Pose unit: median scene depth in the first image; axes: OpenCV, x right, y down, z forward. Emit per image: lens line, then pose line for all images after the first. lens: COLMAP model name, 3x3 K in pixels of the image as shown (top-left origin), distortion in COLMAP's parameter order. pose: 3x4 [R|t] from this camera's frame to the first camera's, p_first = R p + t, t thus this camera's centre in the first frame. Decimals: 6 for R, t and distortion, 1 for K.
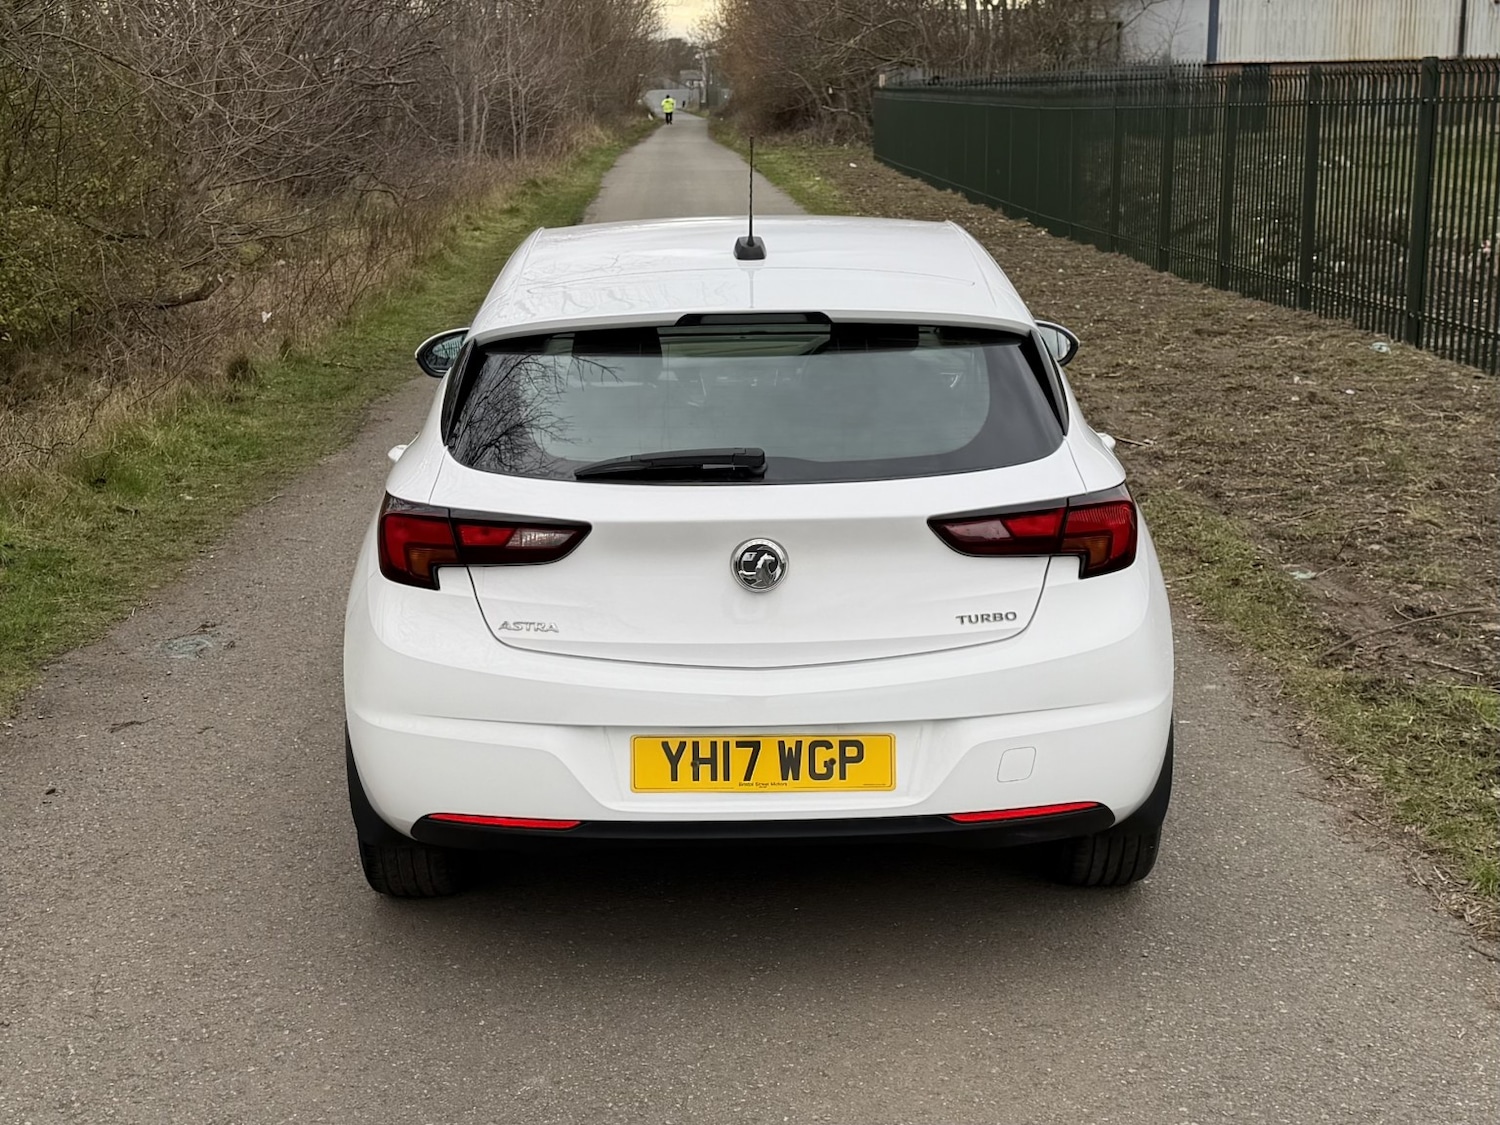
lens RADIAL K [[2427.8, 0, 751.3], [0, 2427.8, 574.5], [0, 0, 1]] dist [0.119272, 0.000000]
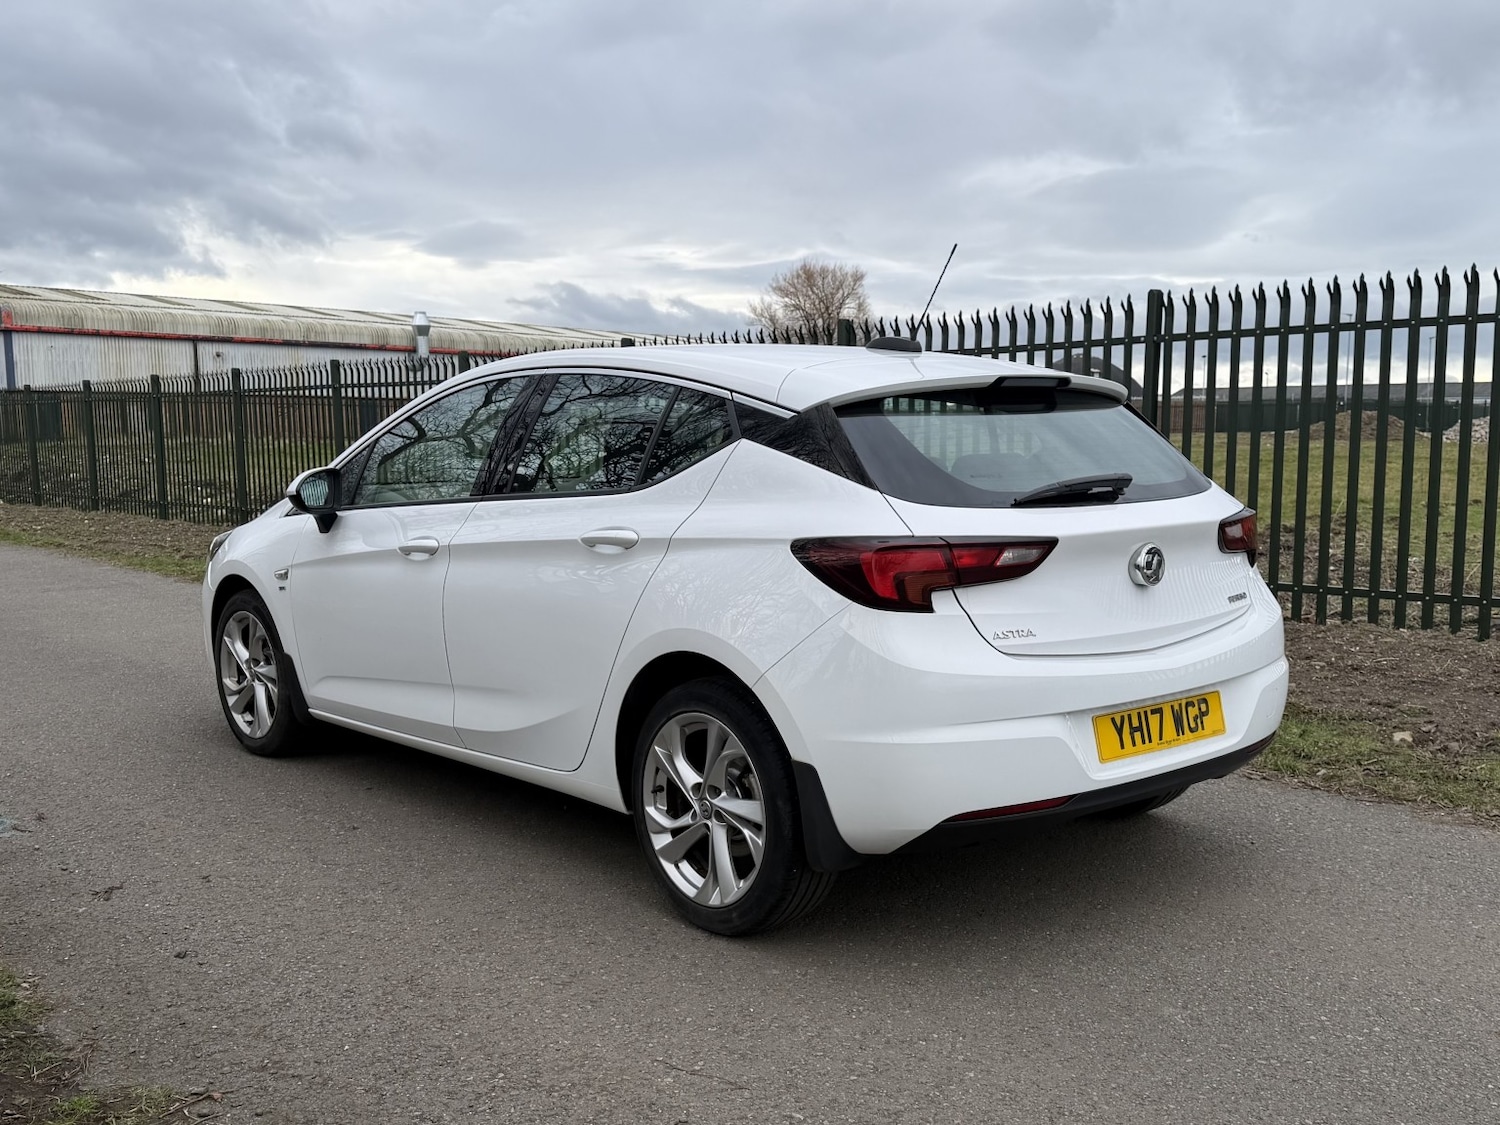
lens RADIAL K [[1562.8, 0, 774.0], [0, 1562.8, 634.4], [0, 0, 1]] dist [0.045852, 0.000000]
pose [[0.756745, -0.089813, 0.647511, -0.654772], [0.133687, 0.990845, -0.018804, 0.020312], [-0.639894, 0.100793, 0.761824, 0.513632]]
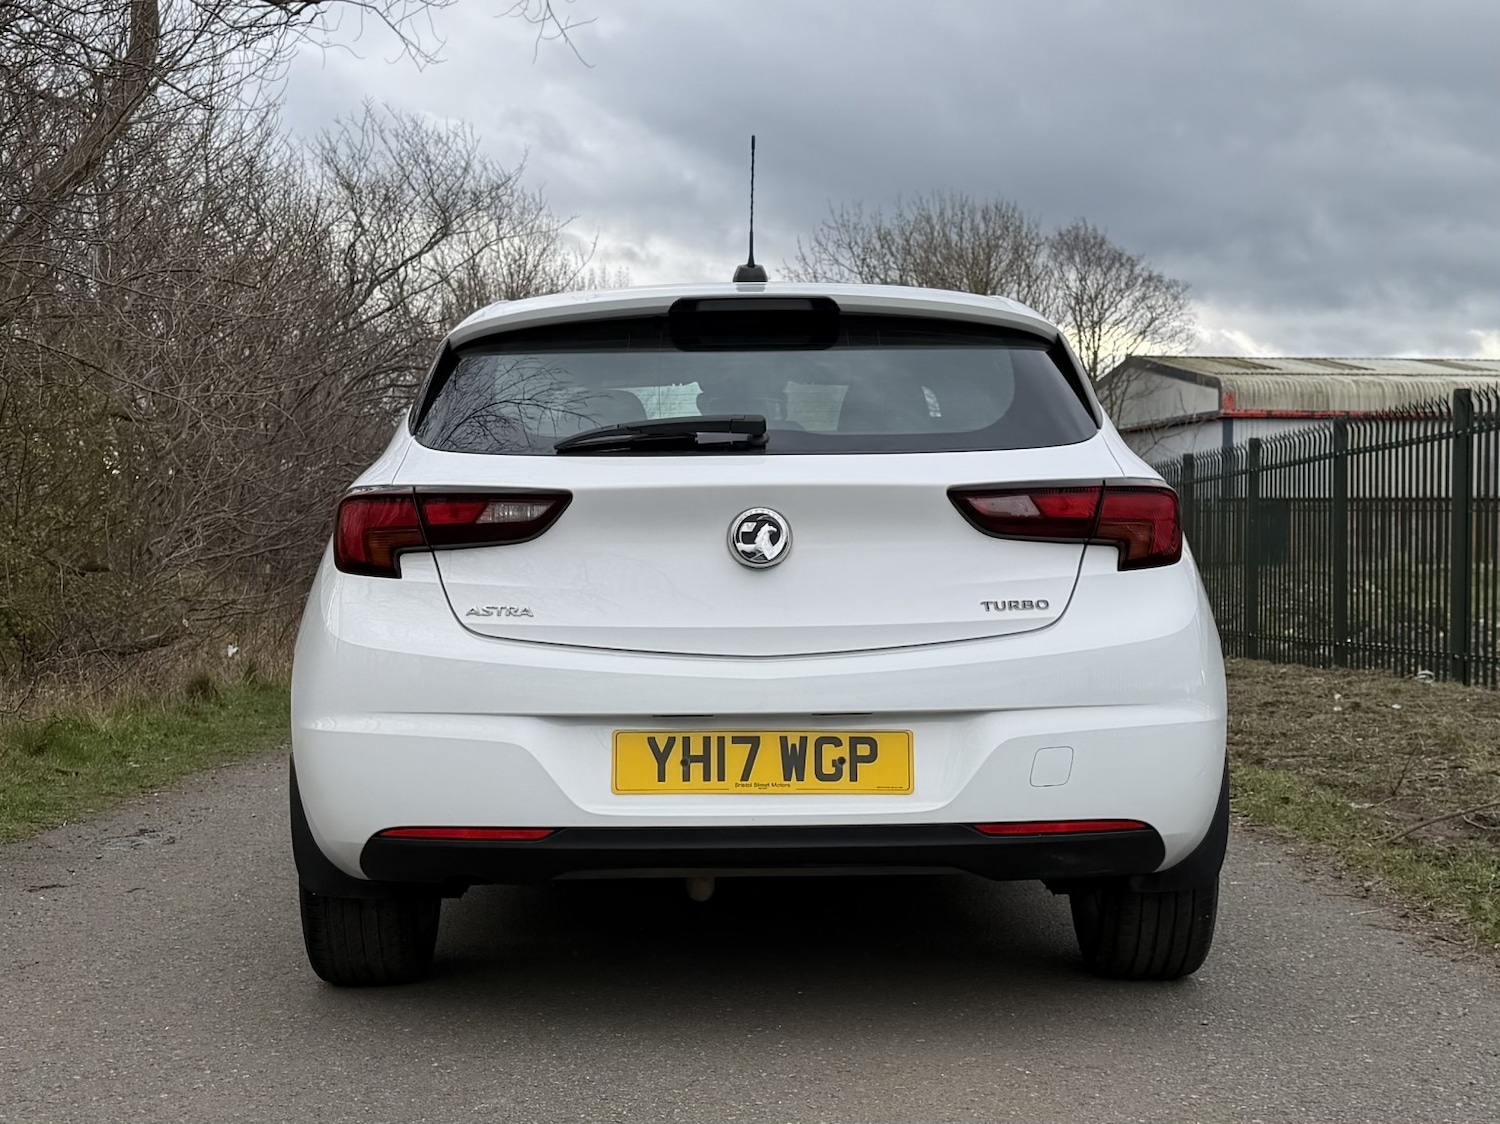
lens RADIAL K [[2573.5, 0, 735.0], [0, 2573.5, 599.1], [0, 0, 1]] dist [0.127871, 0.000000]
pose [[0.999975, 0.004253, -0.005585, -0.000276], [-0.005236, 0.981786, -0.189919, 0.196018], [0.004676, 0.189943, 0.981784, 0.074362]]
